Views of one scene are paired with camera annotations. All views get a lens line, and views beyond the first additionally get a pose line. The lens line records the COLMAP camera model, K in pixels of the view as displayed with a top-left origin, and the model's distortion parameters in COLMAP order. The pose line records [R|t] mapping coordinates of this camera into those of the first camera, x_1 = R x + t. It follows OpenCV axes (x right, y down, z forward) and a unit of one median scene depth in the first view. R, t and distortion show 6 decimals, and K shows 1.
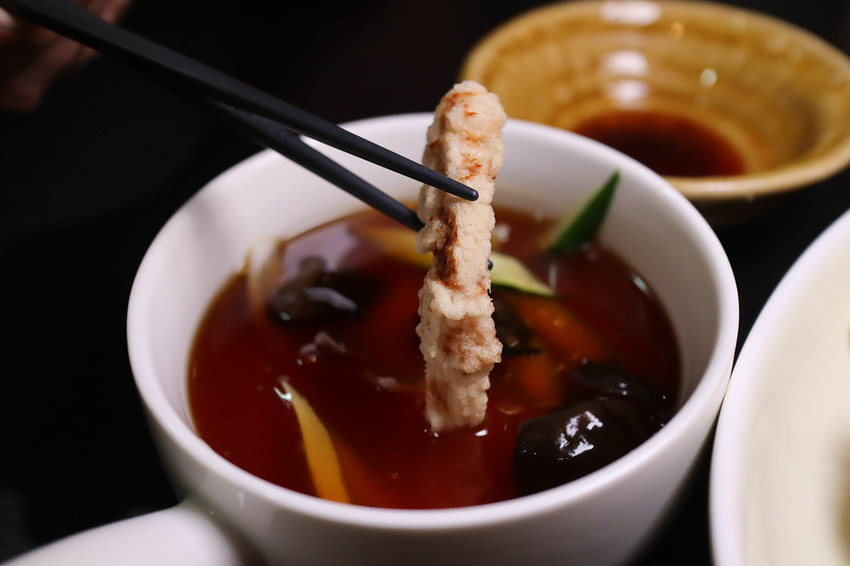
lens RADIAL K [[850.6, 0, 425.0], [0, 850.6, 283.0], [0, 0, 1]] dist [0.000319, 0.001400]
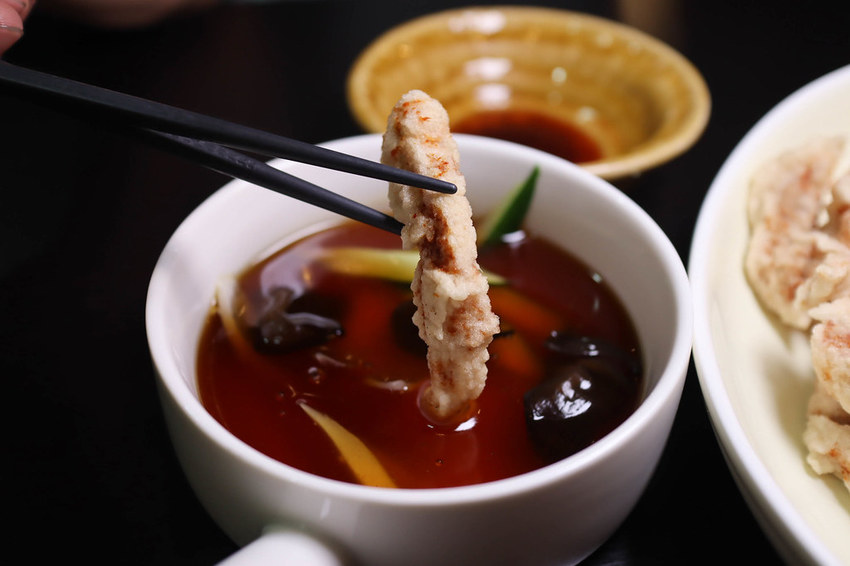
lens RADIAL K [[850.6, 0, 425.0], [0, 850.6, 283.0], [0, 0, 1]] dist [0.000319, 0.001400]
pose [[0.945382, -0.165119, 0.281048, -0.300904], [0.174244, 0.984673, -0.007608, 0.020008], [-0.275485, 0.056163, 0.959663, -0.049217]]
